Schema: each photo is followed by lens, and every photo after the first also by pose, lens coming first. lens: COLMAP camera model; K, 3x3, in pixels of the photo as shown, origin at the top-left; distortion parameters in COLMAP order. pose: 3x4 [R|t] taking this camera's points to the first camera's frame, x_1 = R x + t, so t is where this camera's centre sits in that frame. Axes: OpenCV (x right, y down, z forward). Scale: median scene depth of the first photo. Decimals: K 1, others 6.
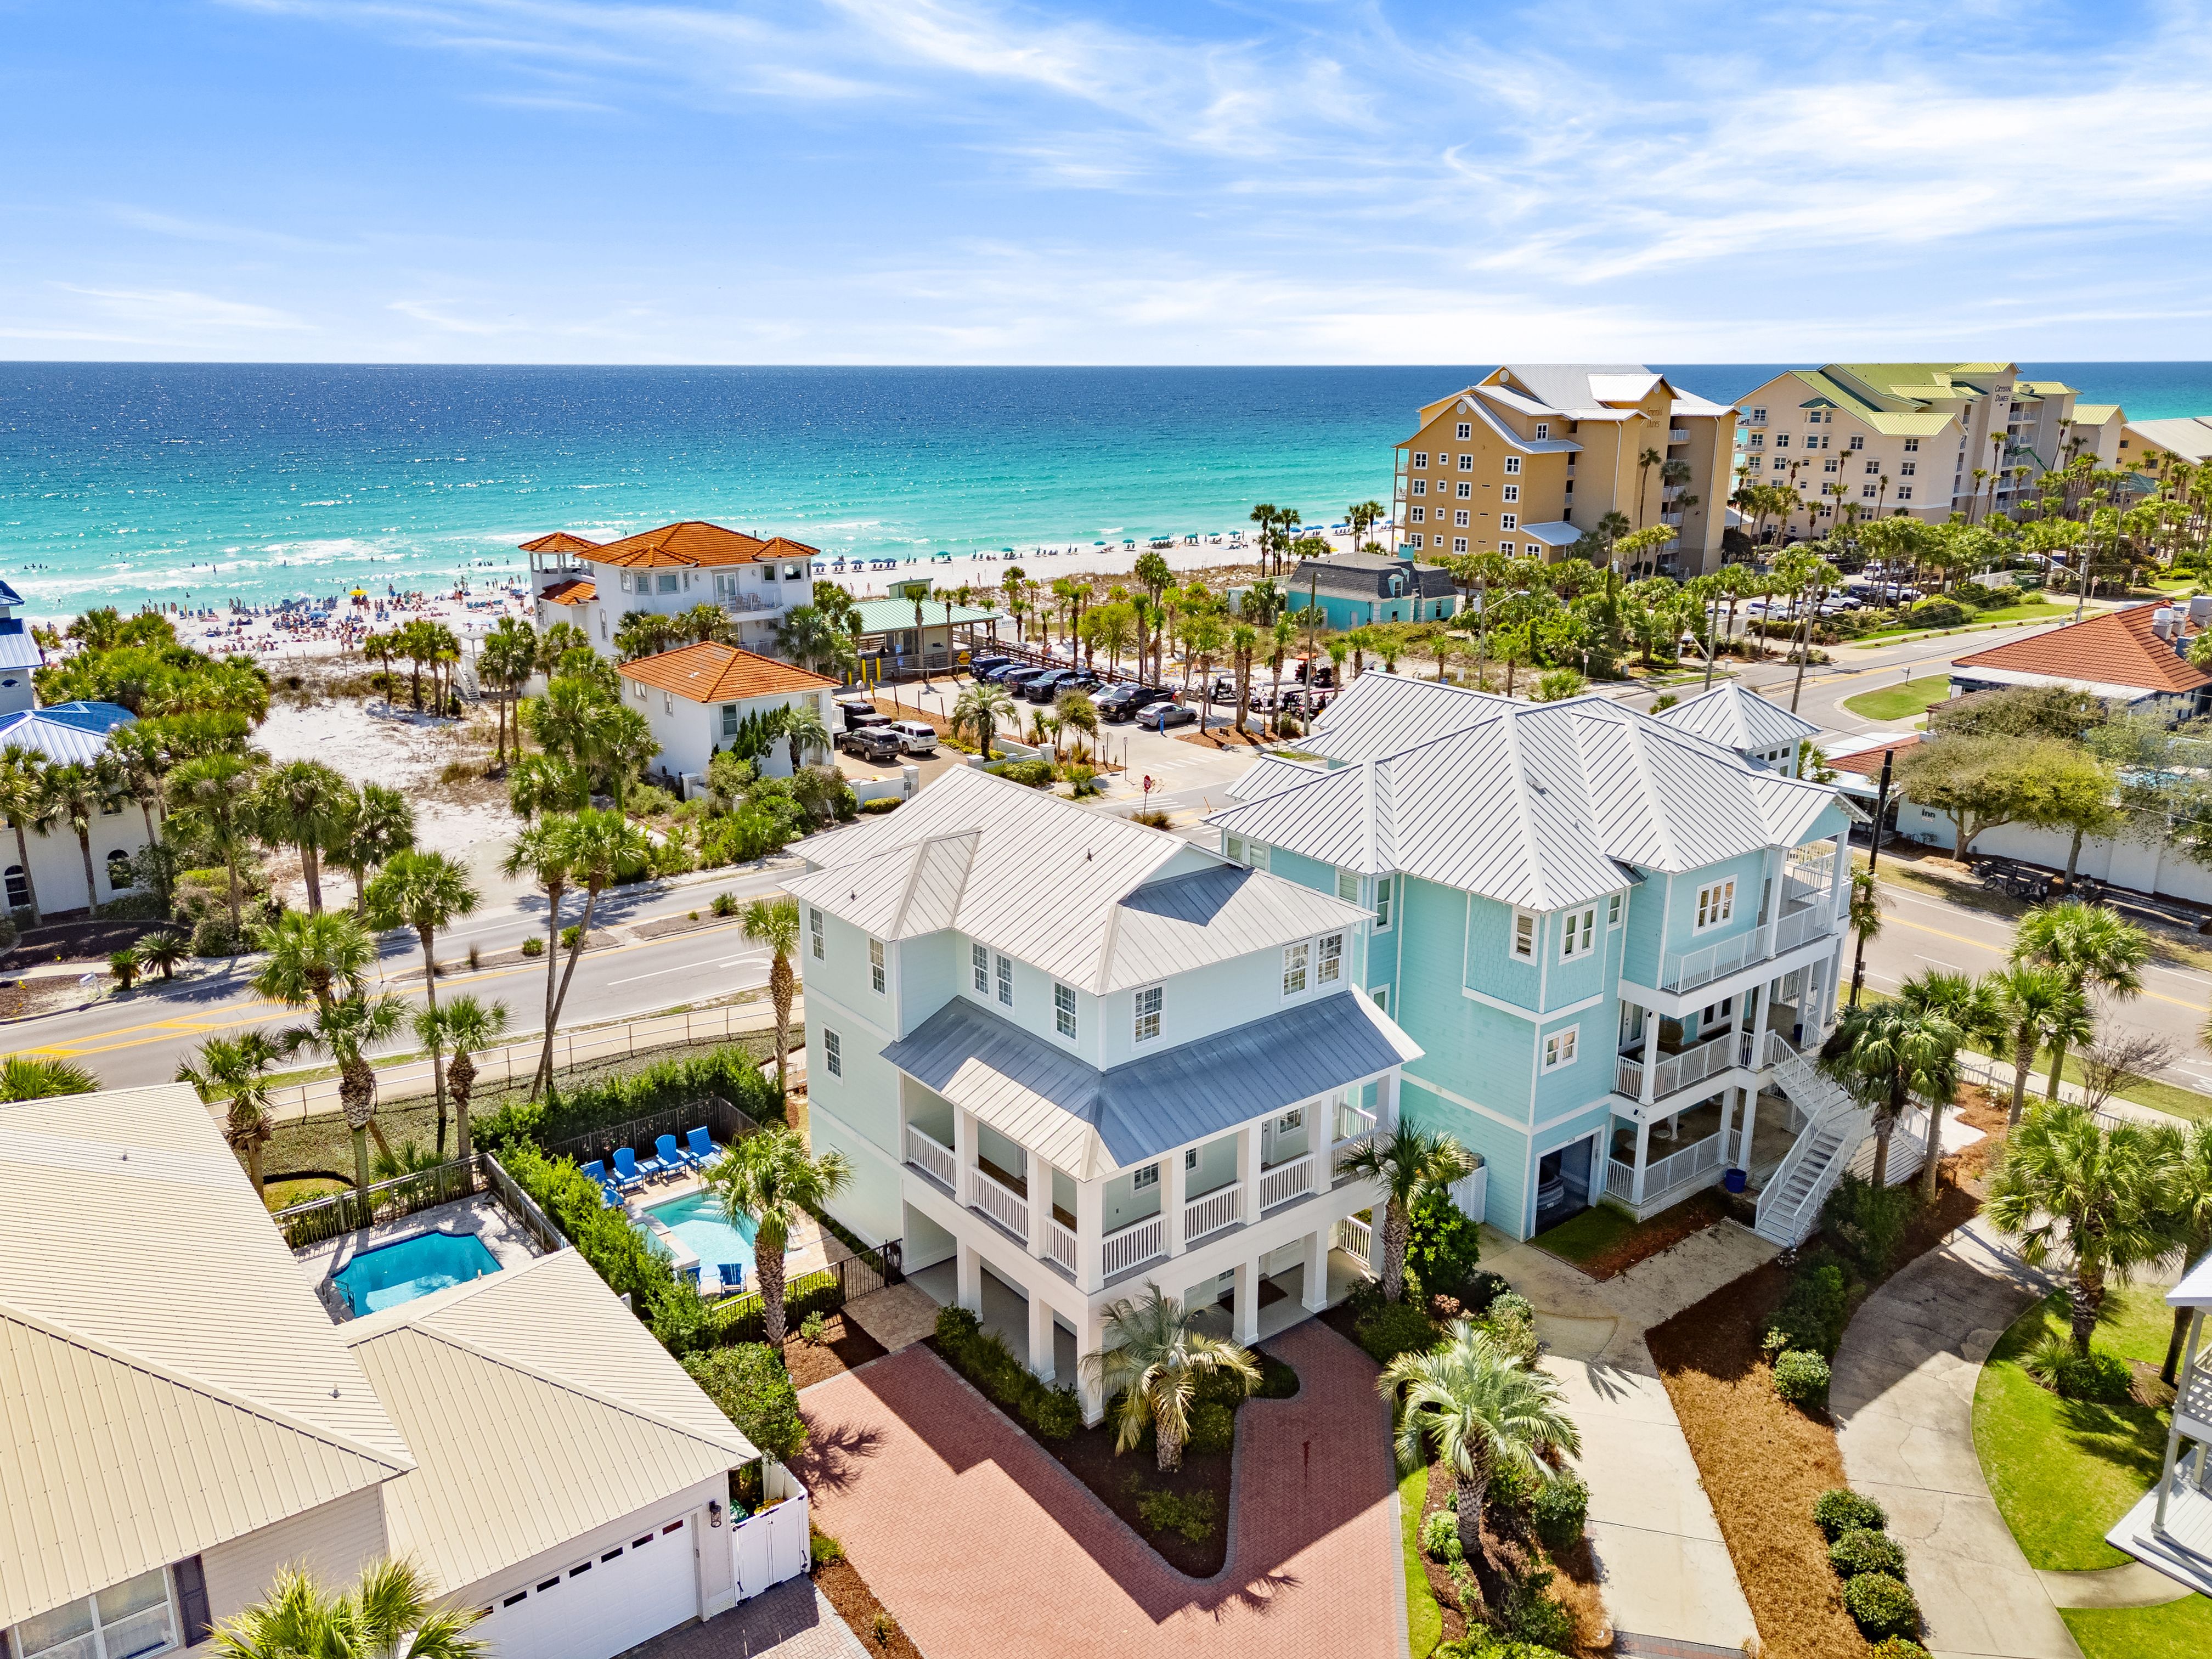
lens RADIAL K [[1610.9, 0, 1107.6], [0, 1610.9, 859.9], [0, 0, 1]] dist [0.005731, 0.062035]
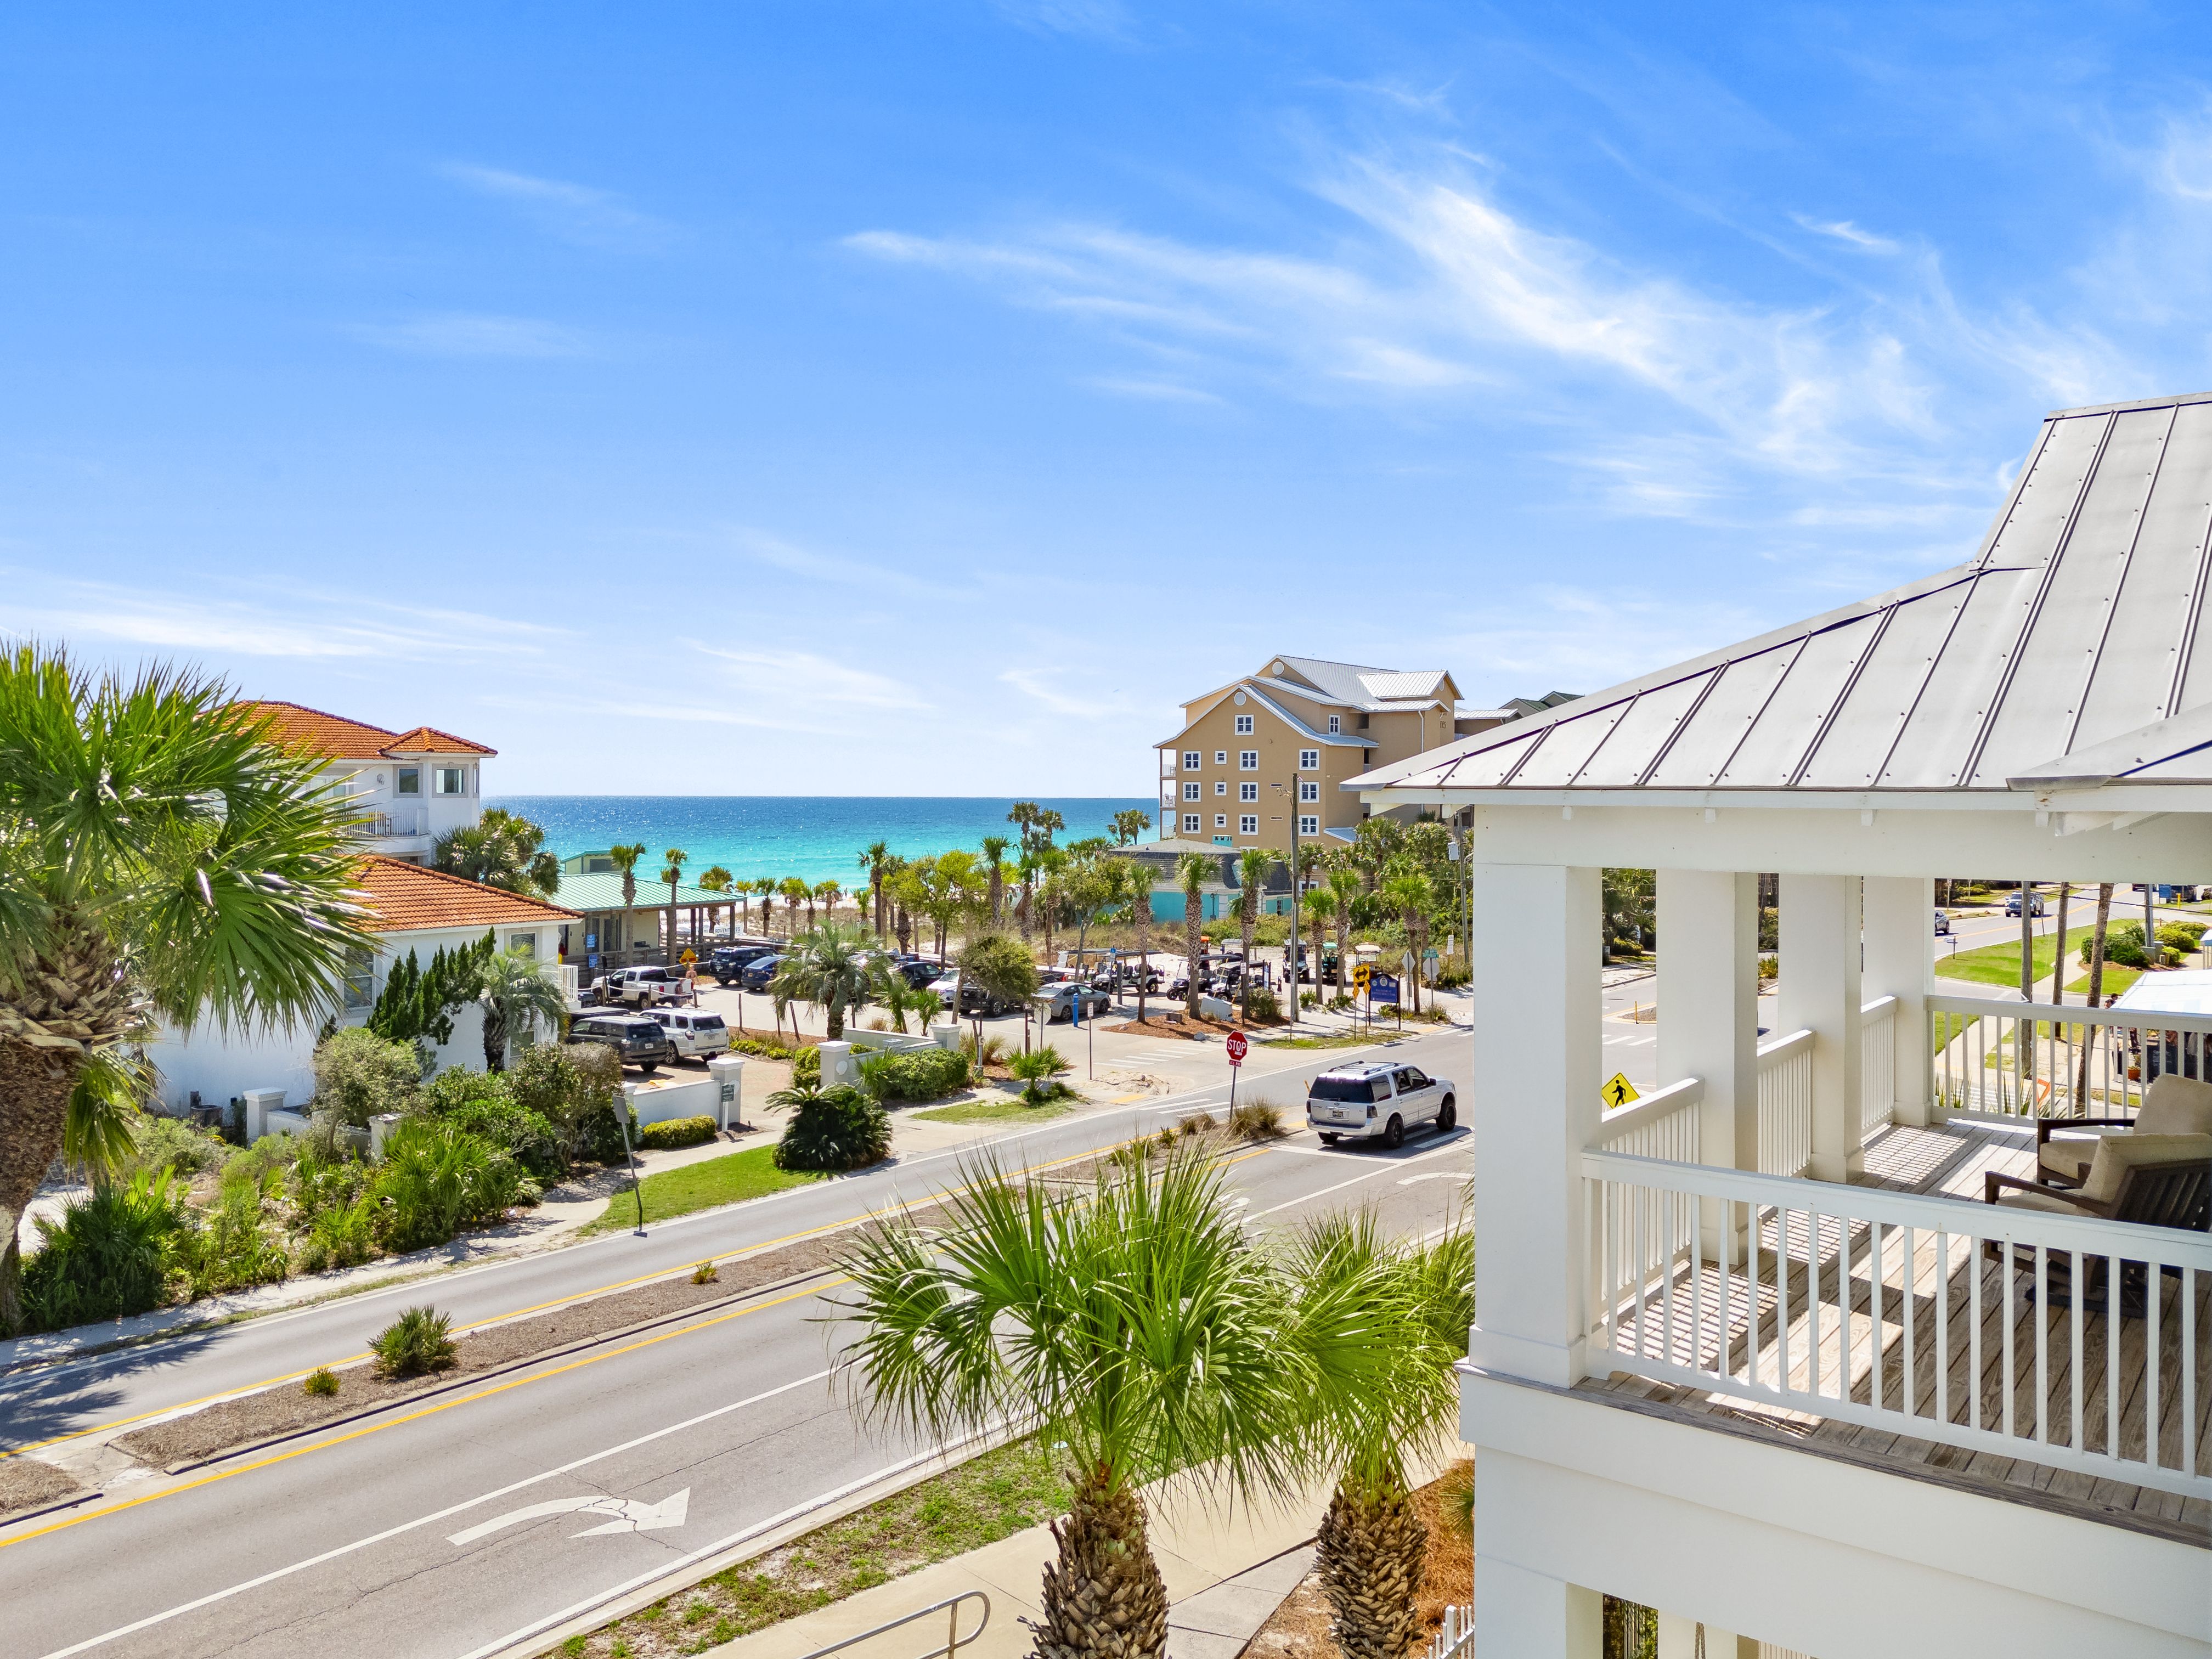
lens RADIAL K [[1652.2, 0, 1106.0], [0, 1652.2, 829.5], [0, 0, 1]] dist [0.008061, 0.000941]
pose [[0.966334, 0.003469, 0.257266, -0.162214], [0.066414, 0.962659, -0.262444, 0.021511], [-0.248570, 0.270694, 0.930020, 0.515769]]
